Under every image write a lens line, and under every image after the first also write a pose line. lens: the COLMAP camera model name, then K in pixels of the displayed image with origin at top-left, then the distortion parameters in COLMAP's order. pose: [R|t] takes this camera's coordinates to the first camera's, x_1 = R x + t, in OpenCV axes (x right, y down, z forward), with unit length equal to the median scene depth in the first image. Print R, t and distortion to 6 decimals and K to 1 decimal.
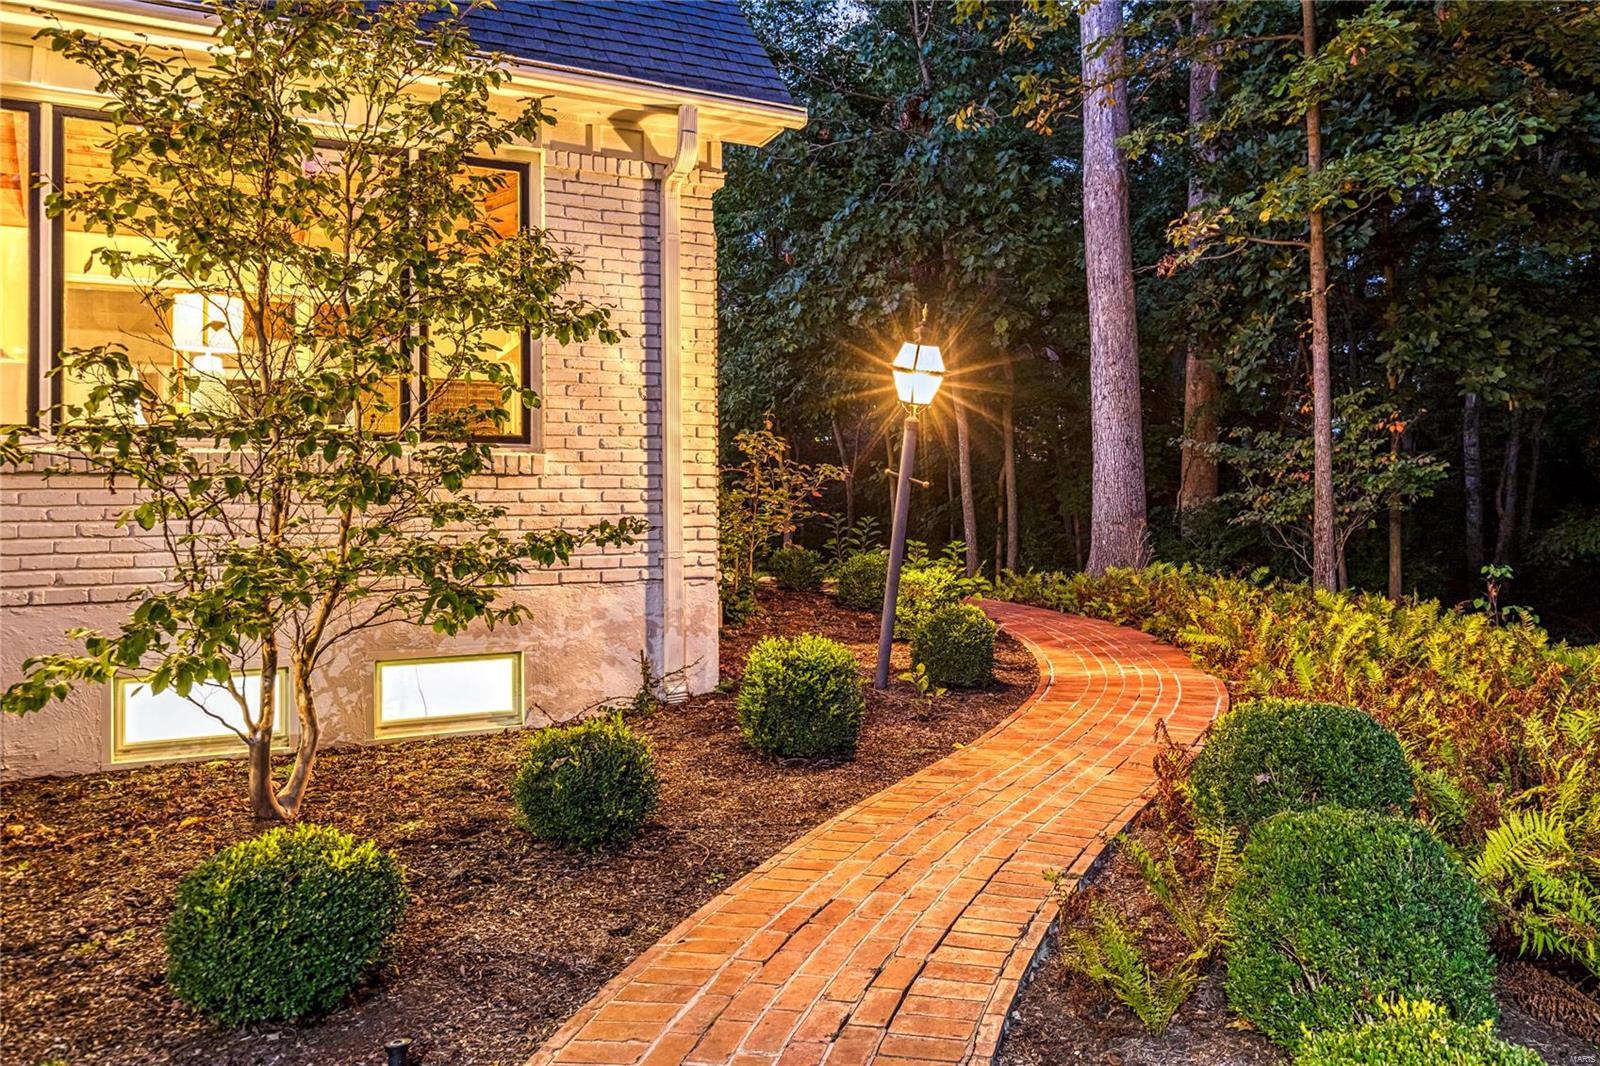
lens RADIAL K [[1172.1, 0, 800.0], [0, 1172.1, 533.0], [0, 0, 1]] dist [-0.007035, -0.000440]
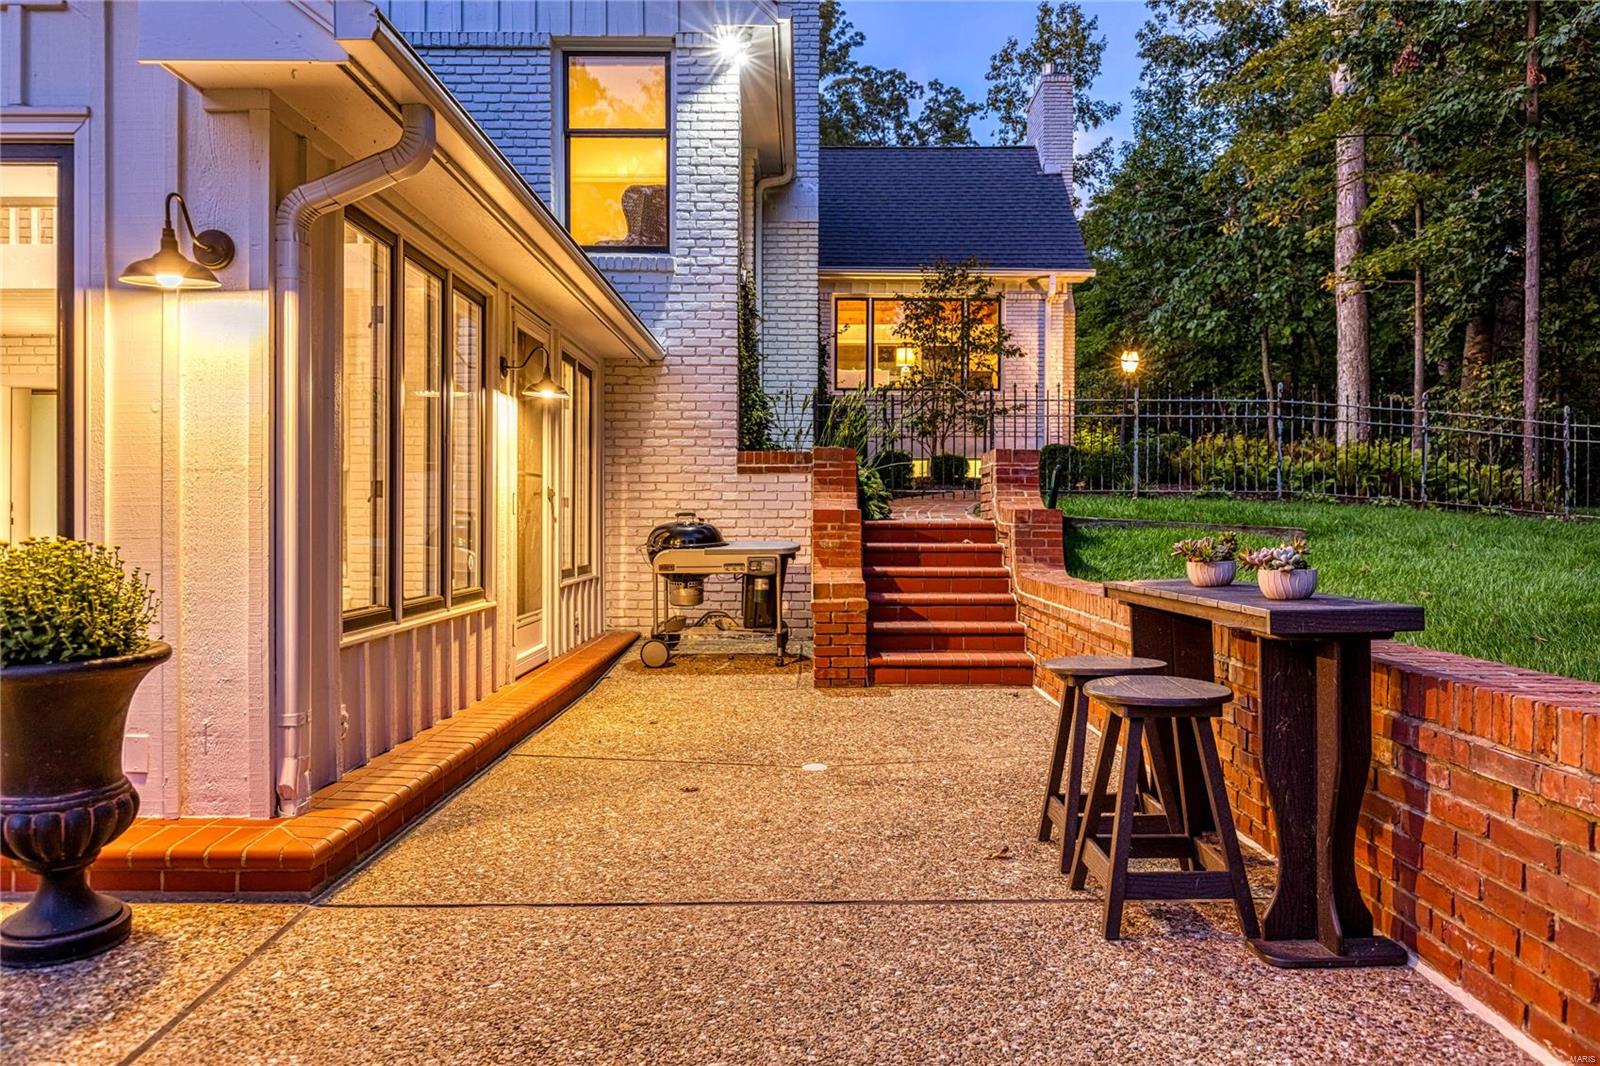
lens RADIAL K [[1094.1, 0, 800.0], [0, 1094.1, 533.0], [0, 0, 1]] dist [-0.014420, 0.000688]
pose [[0.915862, 0.005567, -0.401455, 0.411839], [-0.006361, 0.999980, -0.000645, 0.280037], [0.401443, 0.003145, 0.915879, -1.704435]]
